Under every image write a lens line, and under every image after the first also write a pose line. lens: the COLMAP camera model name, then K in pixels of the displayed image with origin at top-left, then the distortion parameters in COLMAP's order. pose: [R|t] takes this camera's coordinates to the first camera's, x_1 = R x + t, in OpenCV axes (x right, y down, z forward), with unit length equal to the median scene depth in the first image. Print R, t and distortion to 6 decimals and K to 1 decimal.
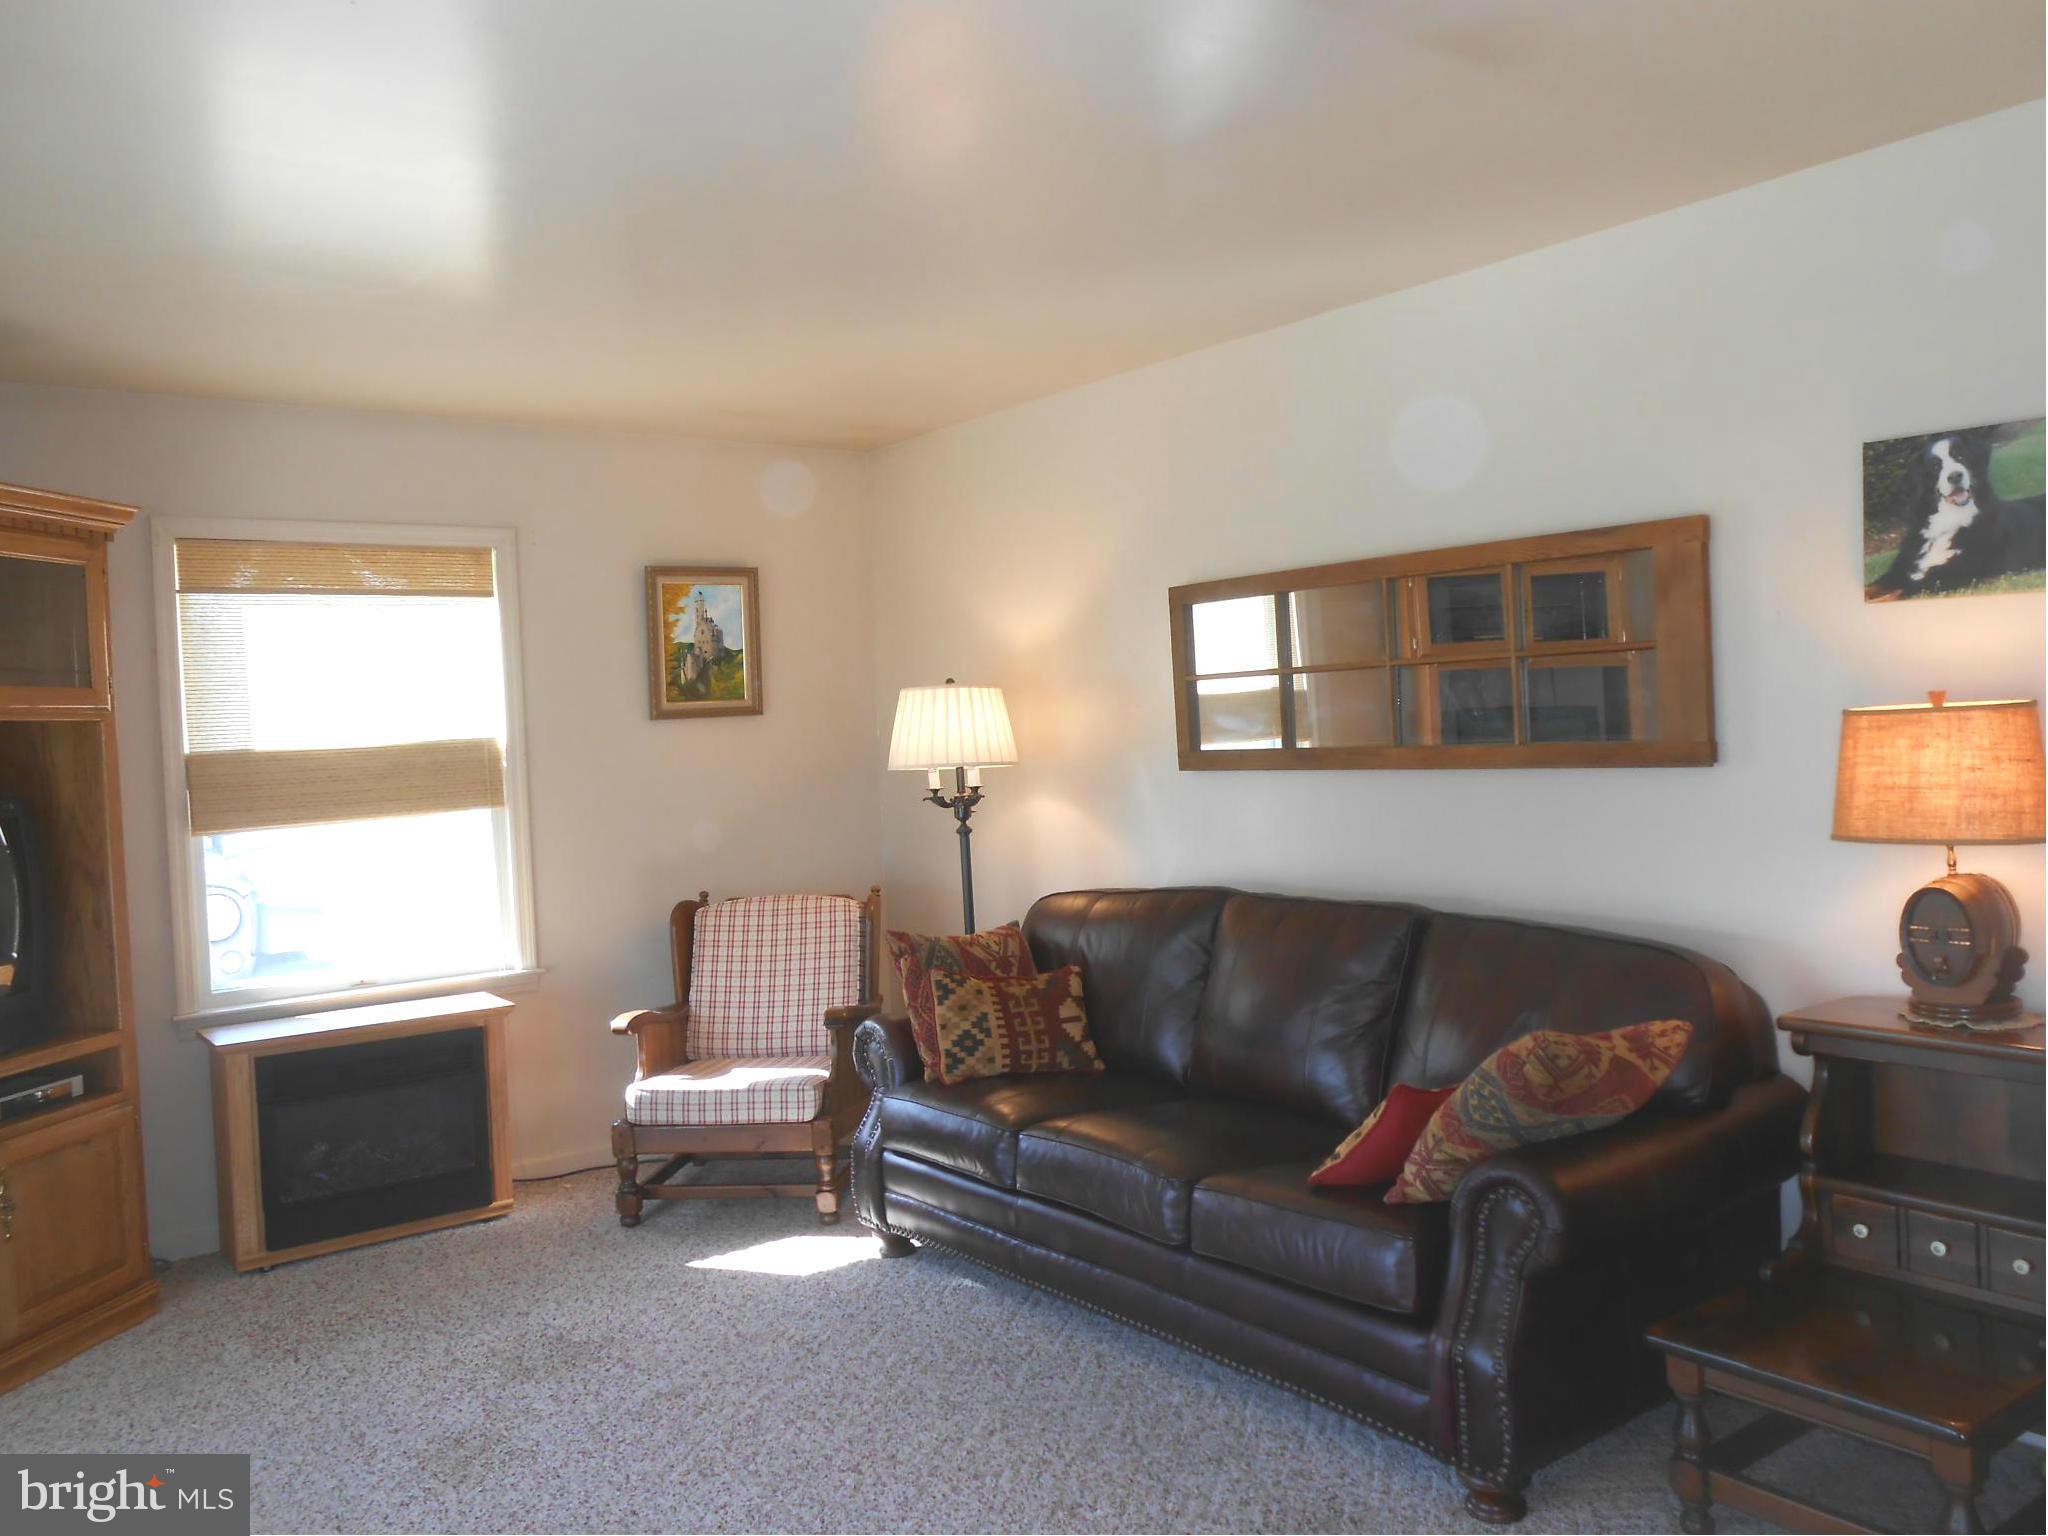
lens RADIAL K [[1587.2, 0, 1041.2], [0, 1587.2, 775.4], [0, 0, 1]] dist [-0.019270, 0.013239]
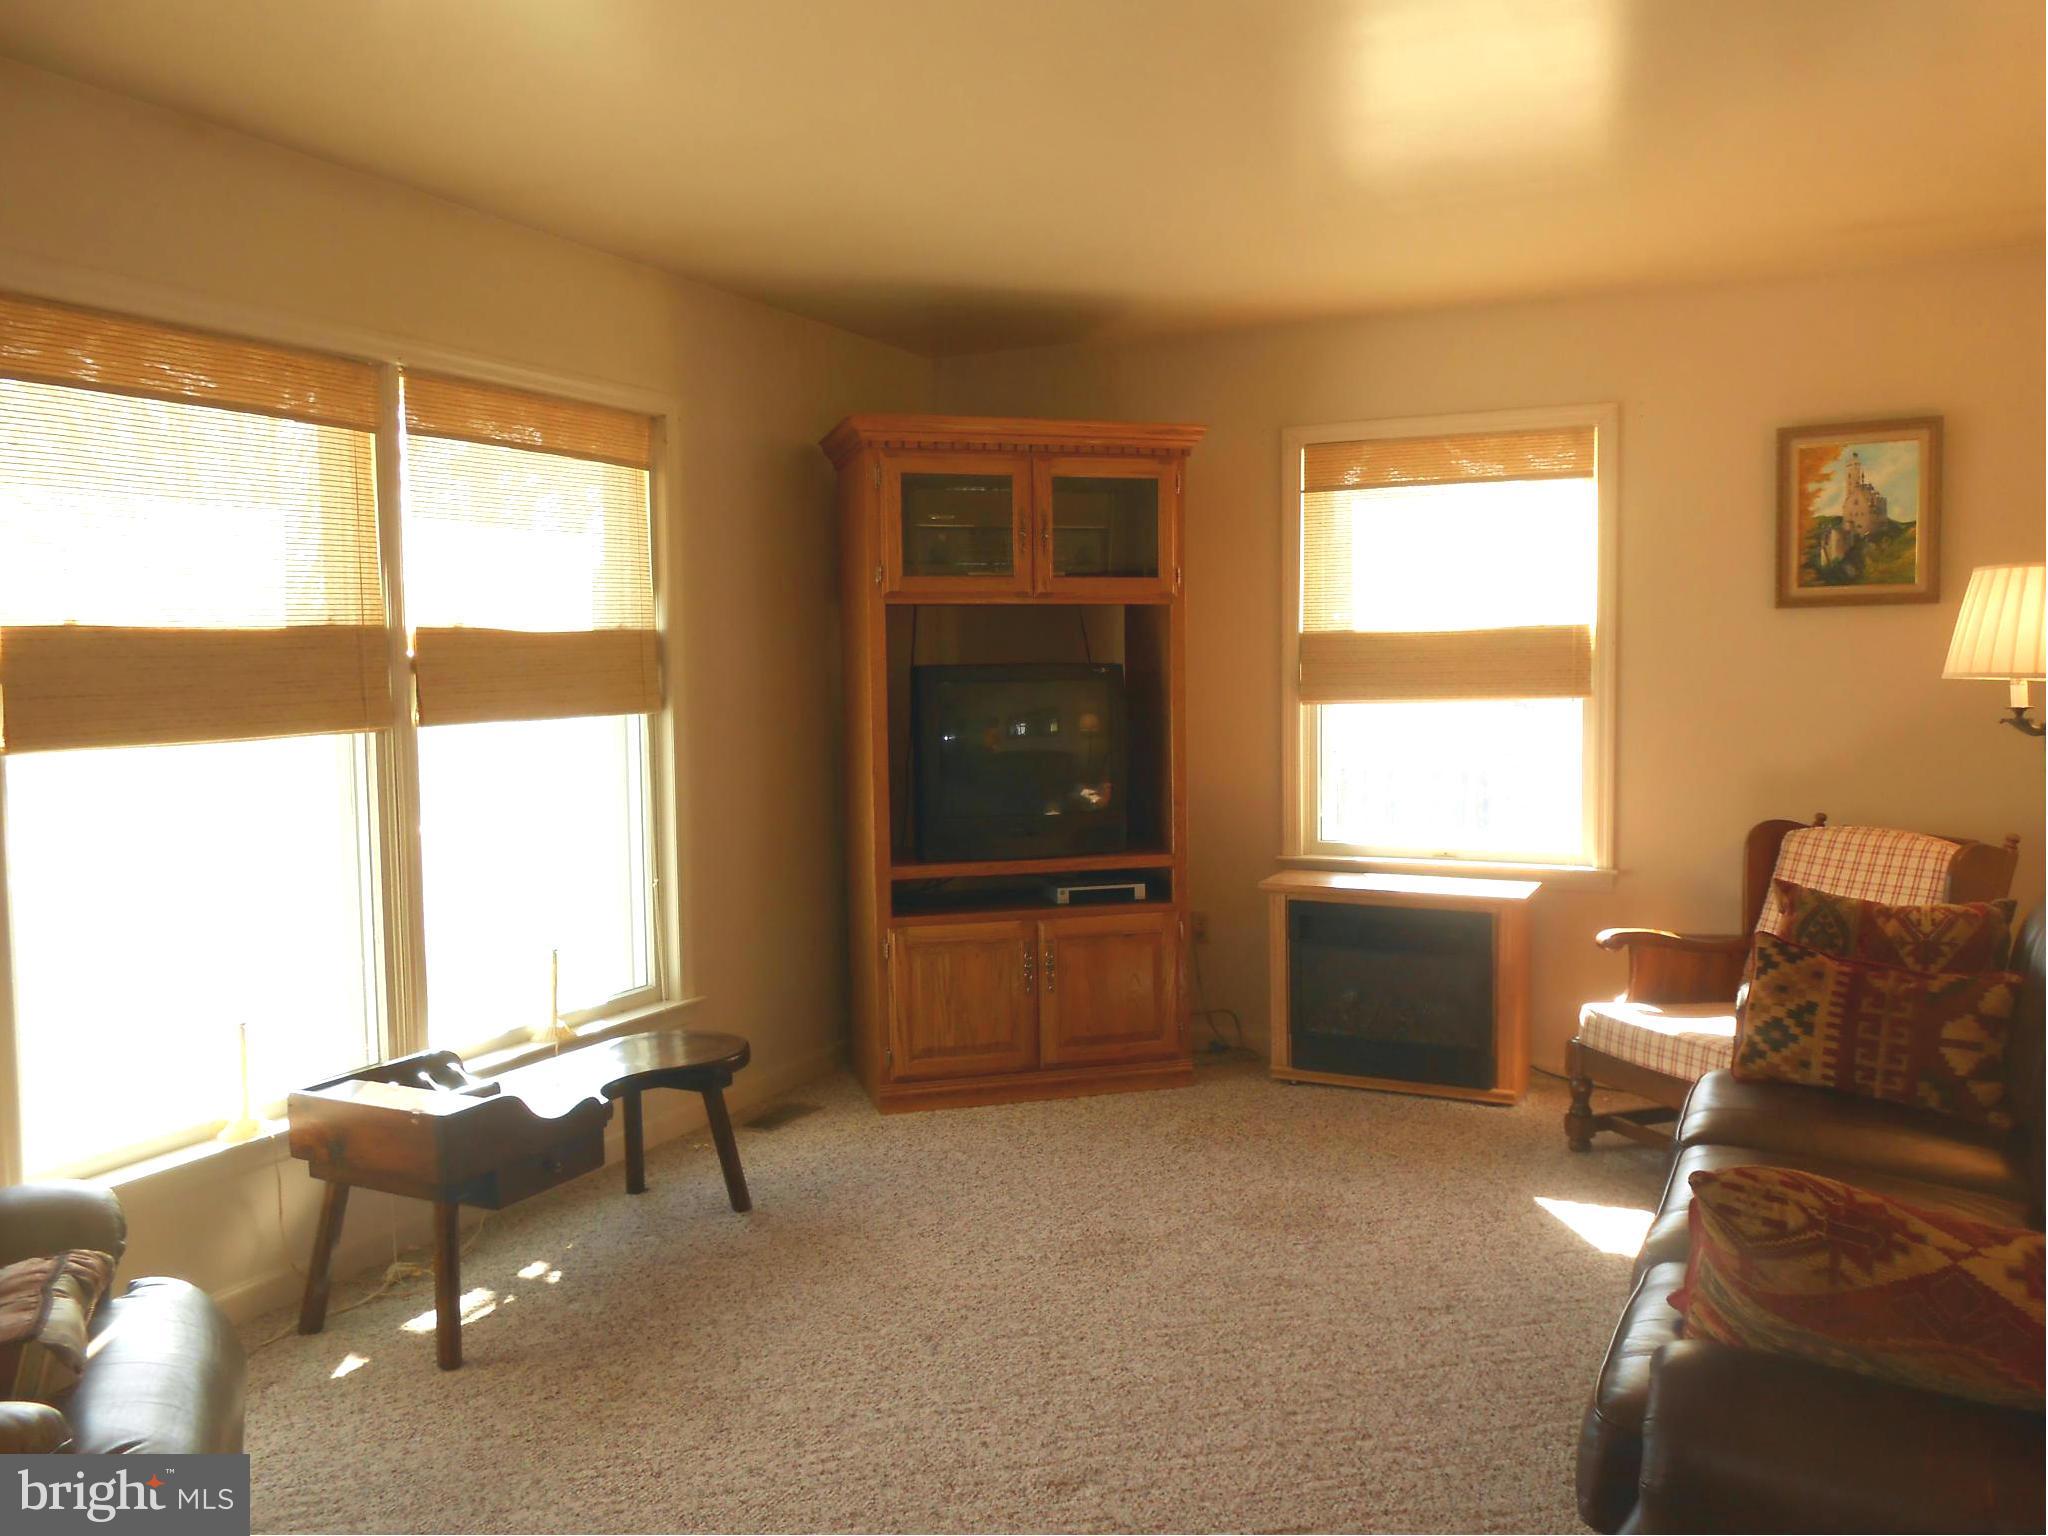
lens RADIAL K [[1587.2, 0, 1039.5], [0, 1587.2, 755.4], [0, 0, 1]] dist [-0.019270, 0.013239]
pose [[0.449019, 0.093205, -0.888648, 0.396015], [-0.039093, 0.995642, 0.084674, -0.014152], [0.892667, -0.003280, 0.450705, 0.290332]]
